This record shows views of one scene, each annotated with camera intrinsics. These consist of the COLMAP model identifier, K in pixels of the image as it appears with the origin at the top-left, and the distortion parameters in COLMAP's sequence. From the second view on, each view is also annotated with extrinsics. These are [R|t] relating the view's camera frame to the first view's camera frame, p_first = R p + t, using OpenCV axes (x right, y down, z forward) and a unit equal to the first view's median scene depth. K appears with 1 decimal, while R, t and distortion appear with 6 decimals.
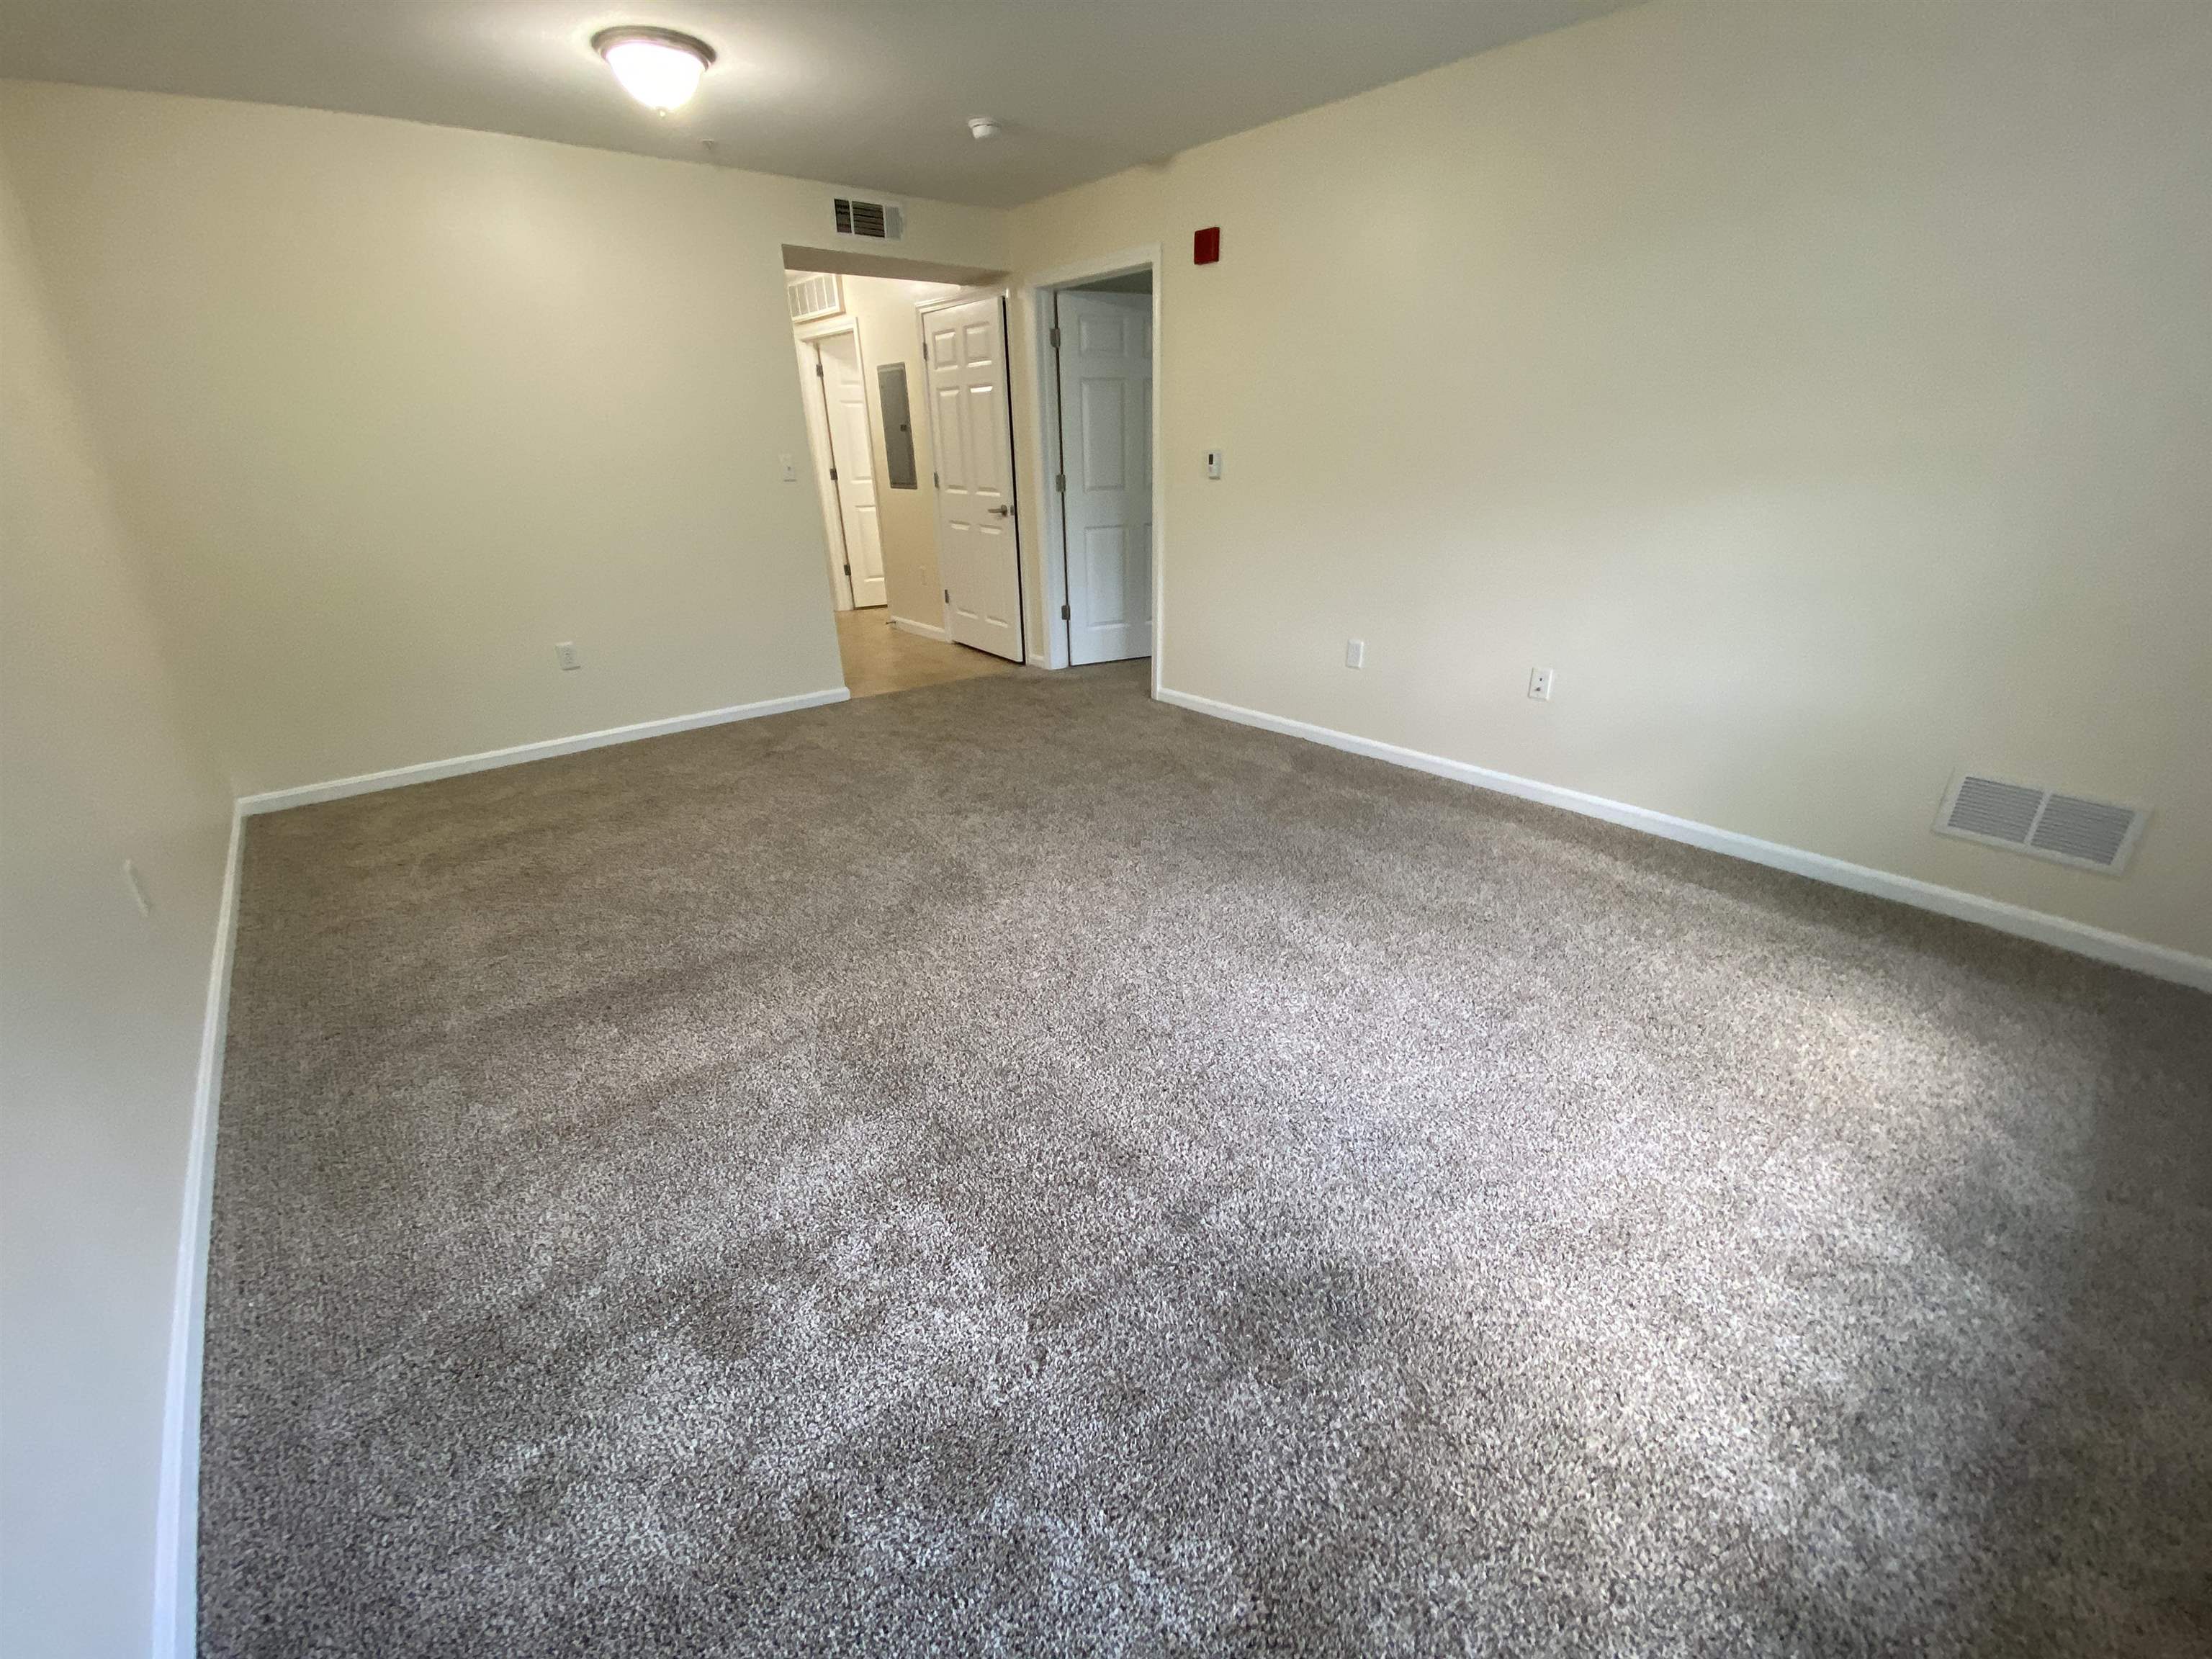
lens RADIAL K [[895.3, 0, 1102.6], [0, 895.3, 821.1], [0, 0, 1]] dist [0.026556, -0.023938]
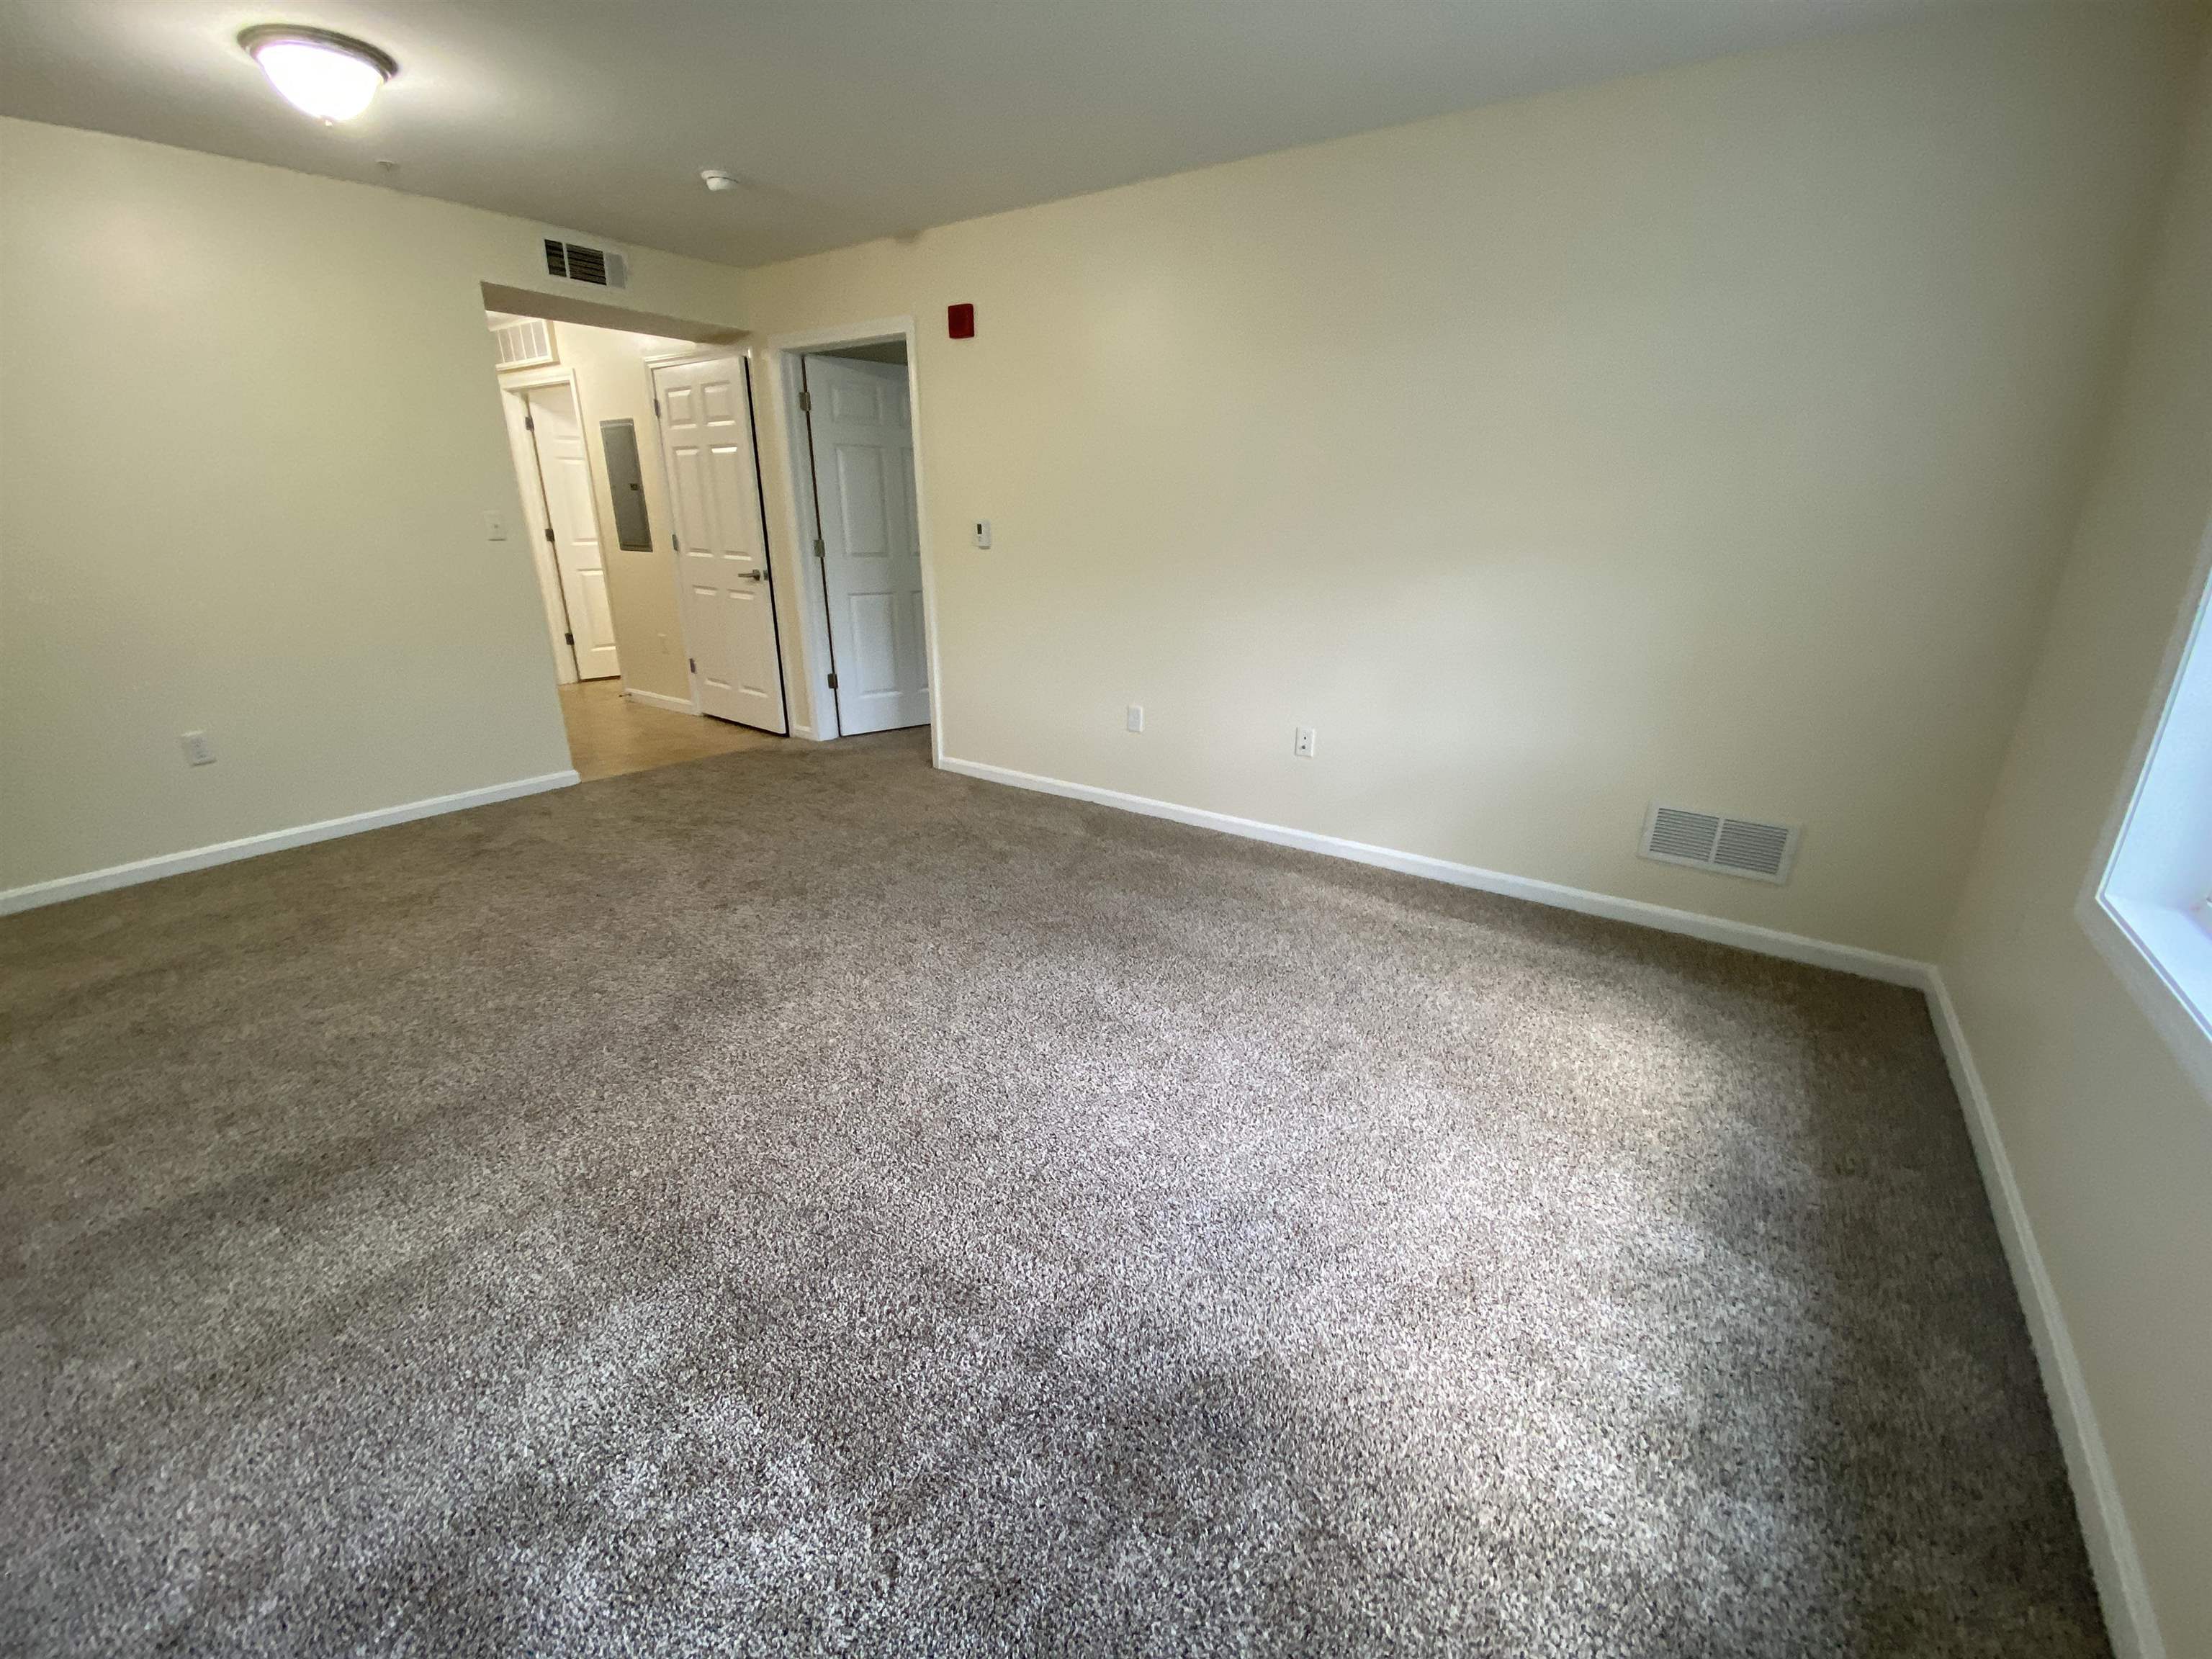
lens RADIAL K [[894.6, 0, 1102.4], [0, 894.6, 822.0], [0, 0, 1]] dist [0.021179, -0.020690]
pose [[0.965798, -0.058684, 0.252569, -0.037605], [0.076127, 0.995301, -0.059842, -0.021137], [-0.247871, 0.077022, 0.965727, 0.072709]]
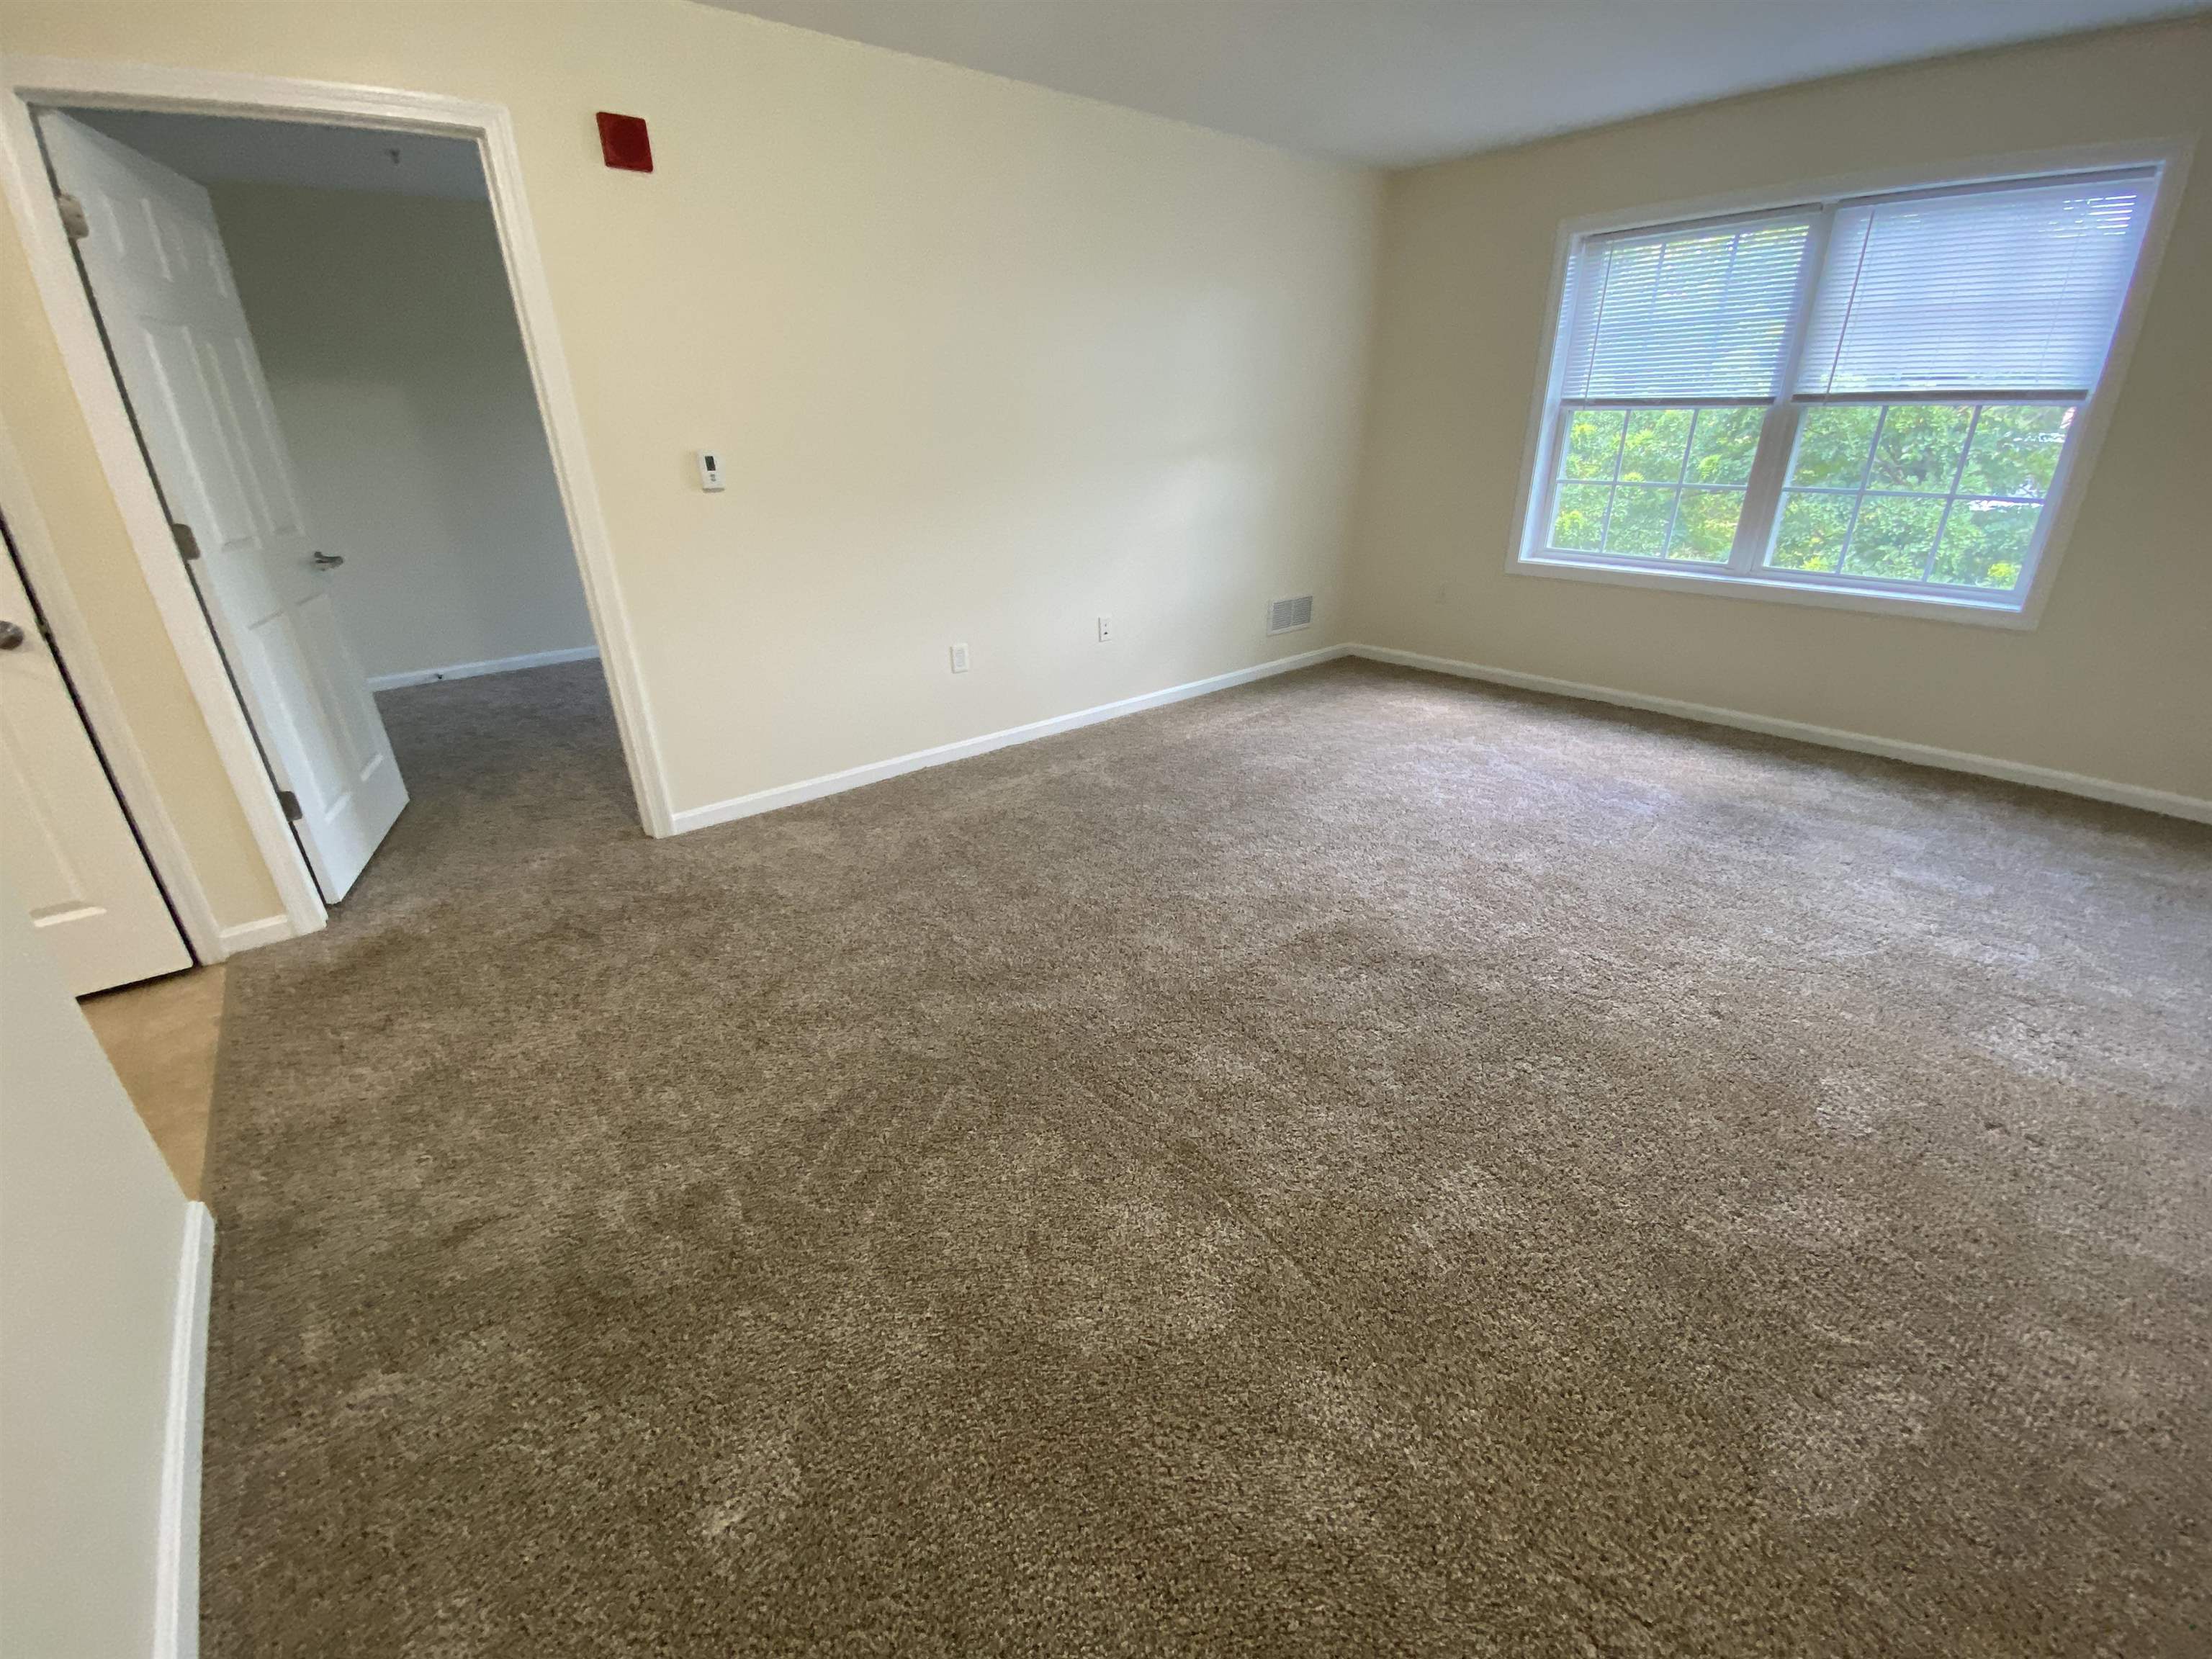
lens RADIAL K [[894.6, 0, 1102.4], [0, 894.6, 822.0], [0, 0, 1]] dist [0.021179, -0.020690]
pose [[0.000667, -0.381255, 0.924470, -1.377575], [0.407021, 0.844532, 0.347995, -0.630922], [-0.913419, 0.376046, 0.155742, 1.579716]]
